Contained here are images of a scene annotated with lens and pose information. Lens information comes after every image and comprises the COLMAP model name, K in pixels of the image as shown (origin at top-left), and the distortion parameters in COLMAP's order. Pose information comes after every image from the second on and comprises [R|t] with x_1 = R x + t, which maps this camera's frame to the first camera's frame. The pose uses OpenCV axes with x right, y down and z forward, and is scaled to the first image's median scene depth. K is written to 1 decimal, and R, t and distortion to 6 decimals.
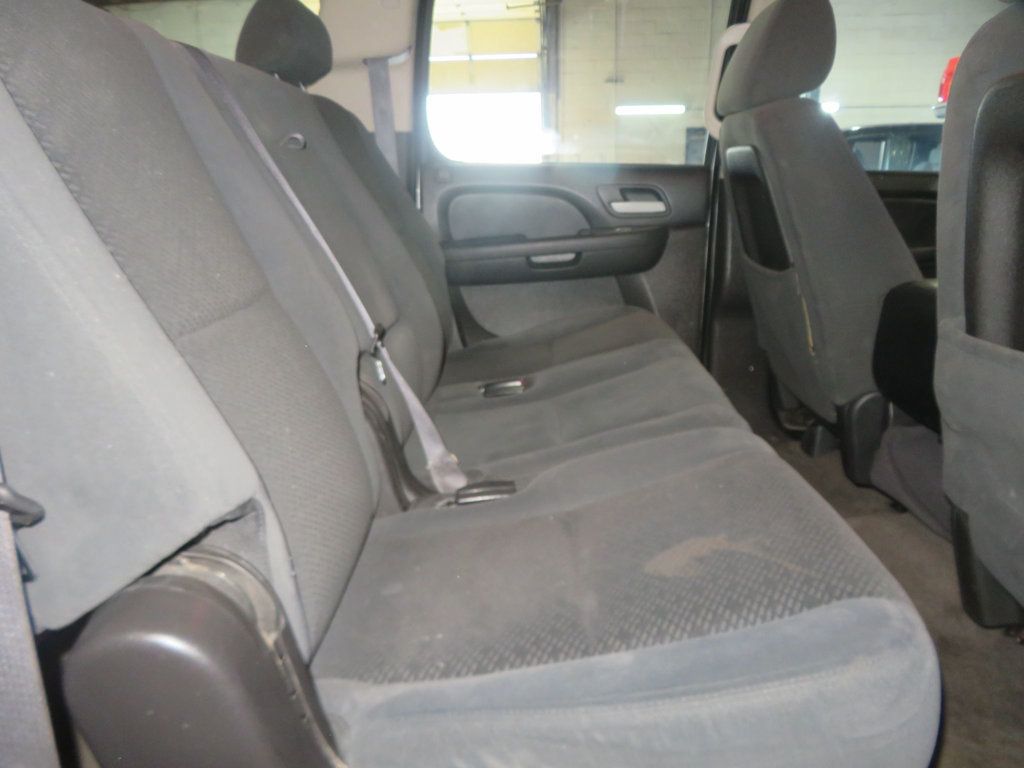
lens RADIAL K [[746.9, 0, 512.0], [0, 746.9, 384.0], [0, 0, 1]] dist [0.001256, 0.003041]
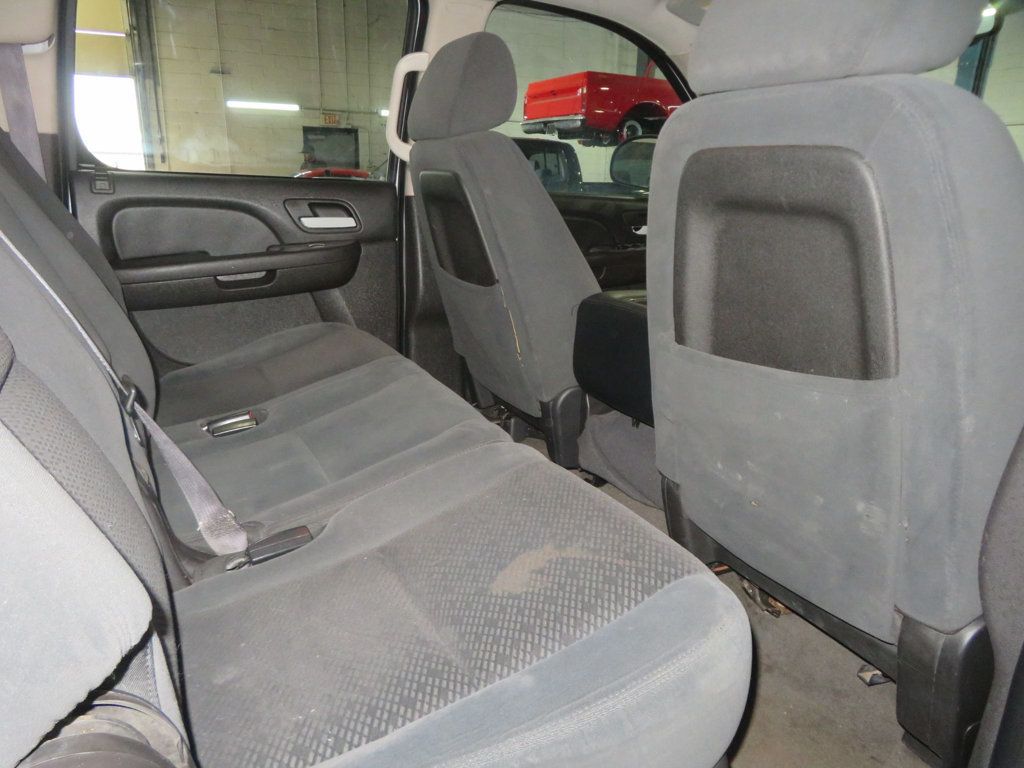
lens RADIAL K [[739.0, 0, 512.0], [0, 739.0, 384.0], [0, 0, 1]] dist [0.002959, 0.000123]
pose [[0.878496, -0.100986, 0.466955, -0.140010], [0.097327, 0.994737, 0.032023, -0.042498], [-0.467732, 0.017315, 0.883701, 0.022721]]
